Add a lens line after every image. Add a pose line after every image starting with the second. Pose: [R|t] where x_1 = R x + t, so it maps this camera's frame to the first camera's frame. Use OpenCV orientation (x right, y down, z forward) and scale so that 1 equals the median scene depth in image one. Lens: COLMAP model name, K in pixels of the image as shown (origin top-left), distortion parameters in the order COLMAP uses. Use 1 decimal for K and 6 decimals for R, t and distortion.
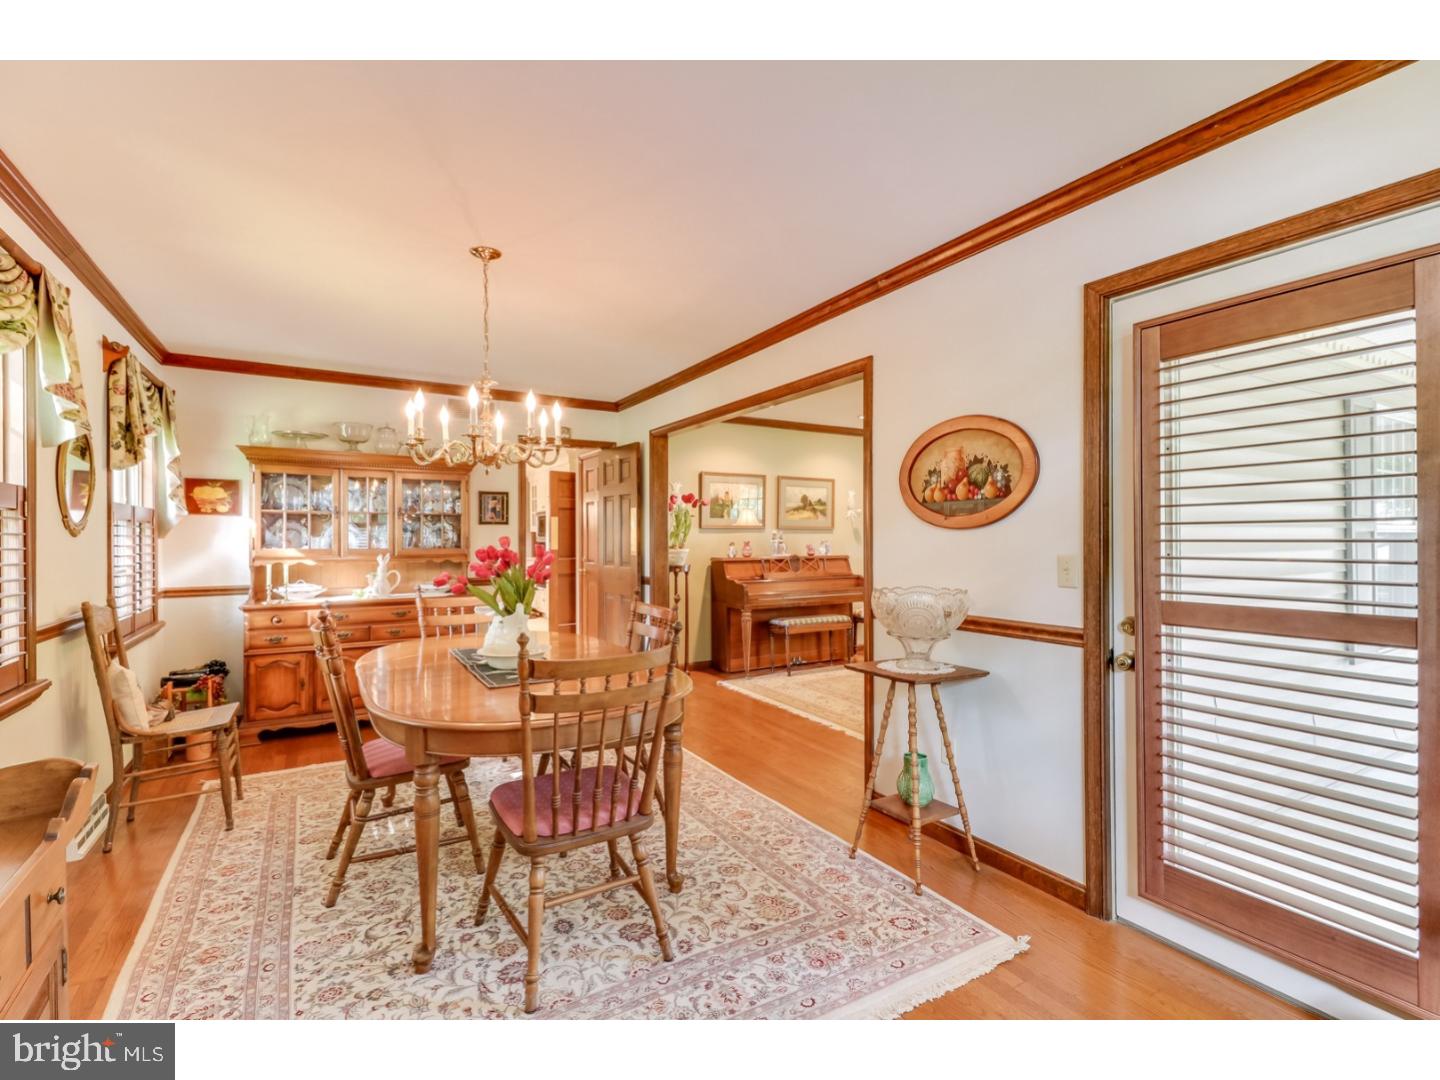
lens RADIAL K [[678.6, 0, 730.2], [0, 678.6, 542.8], [0, 0, 1]] dist [0.000892, -0.000116]
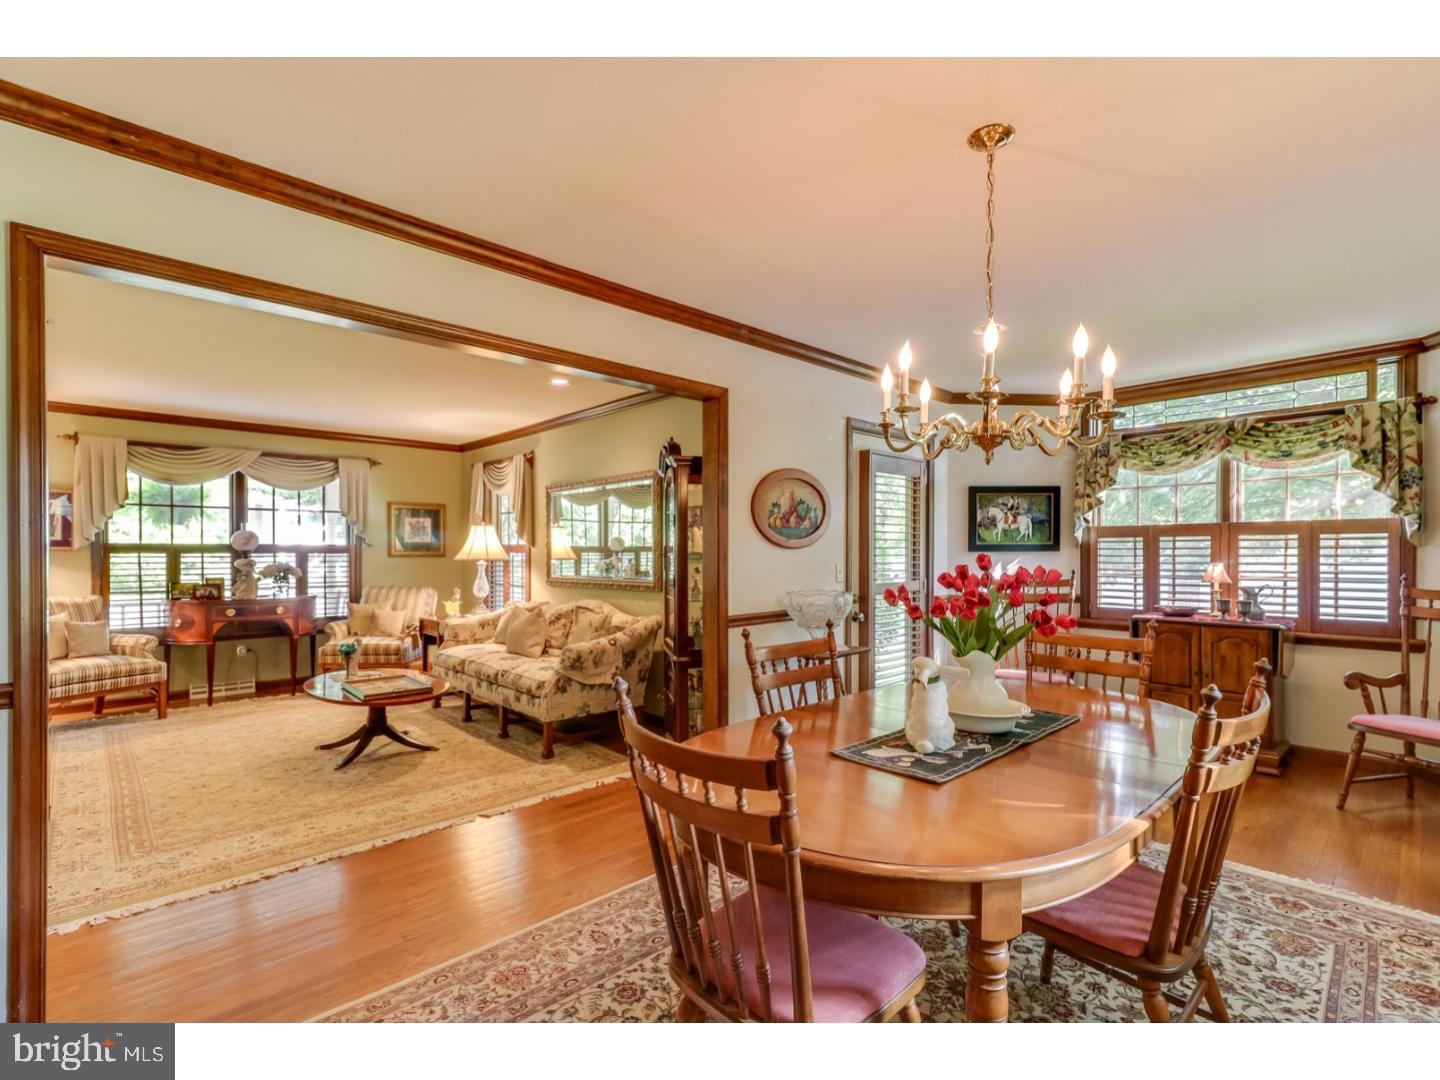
lens RADIAL K [[678.6, 0, 730.2], [0, 678.6, 542.8], [0, 0, 1]] dist [0.000892, -0.000116]
pose [[-0.235151, 0.016827, 0.971813, -0.434699], [0.009076, 0.999845, -0.015116, -0.005170], [-0.971917, 0.005266, -0.235267, 0.634869]]
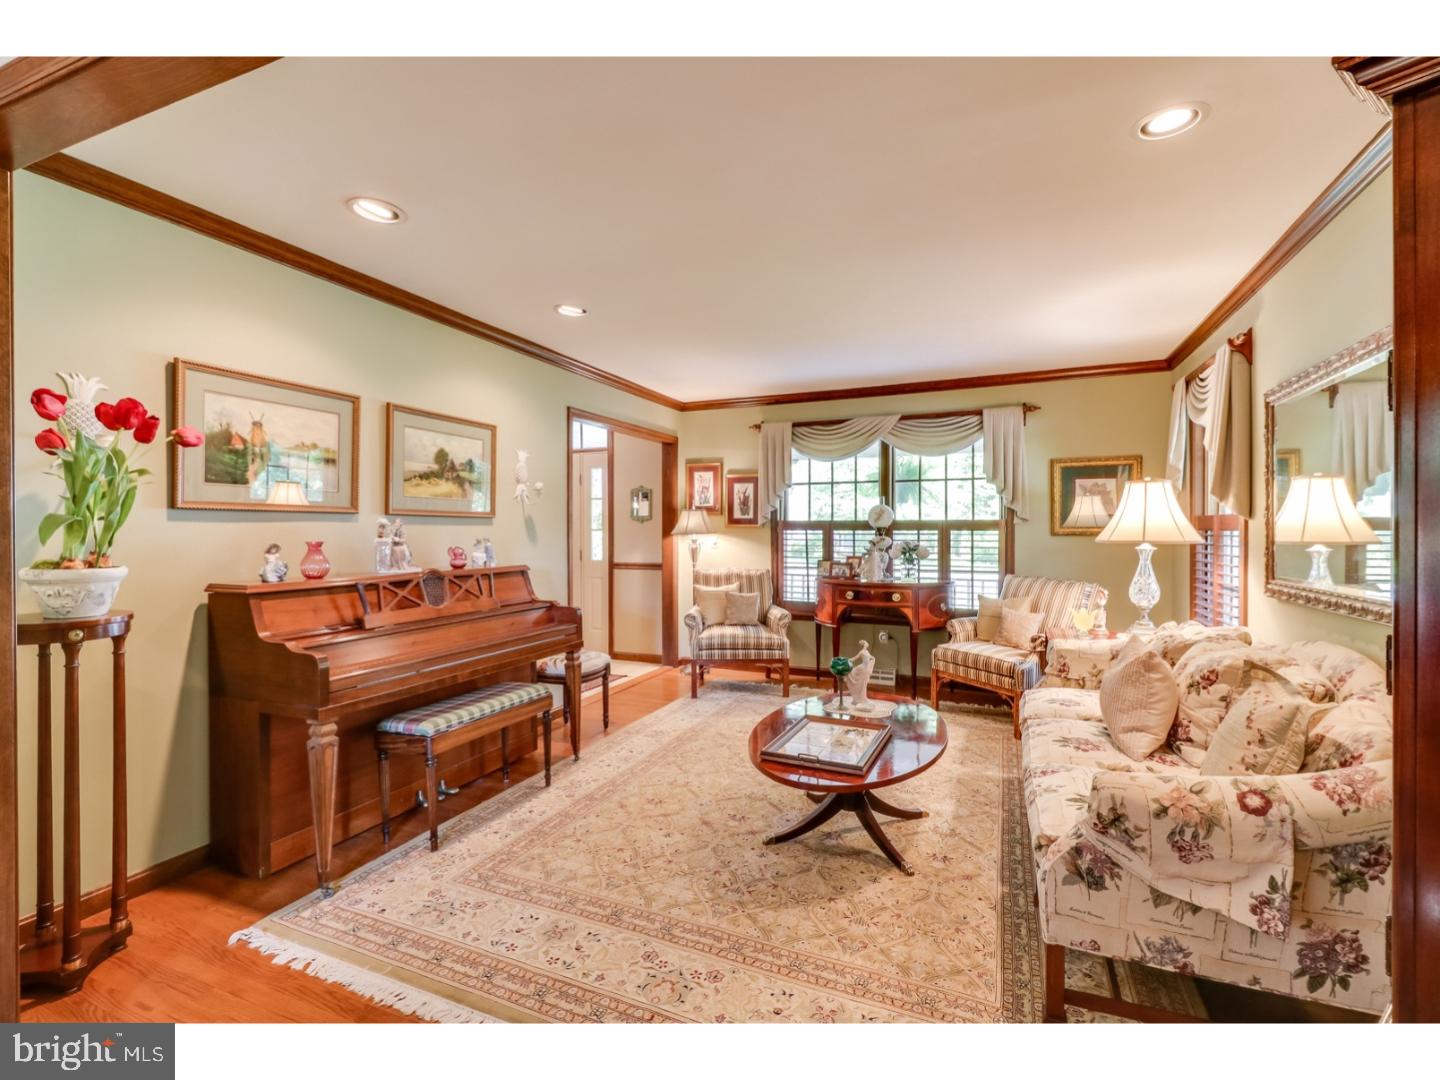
lens RADIAL K [[664.4, 0, 727.0], [0, 664.4, 532.6], [0, 0, 1]] dist [0.010311, -0.000806]
pose [[0.801574, -0.000921, 0.597895, -0.019040], [0.003391, 0.999990, -0.003006, -0.006060], [-0.597886, 0.004437, 0.801569, 0.517038]]
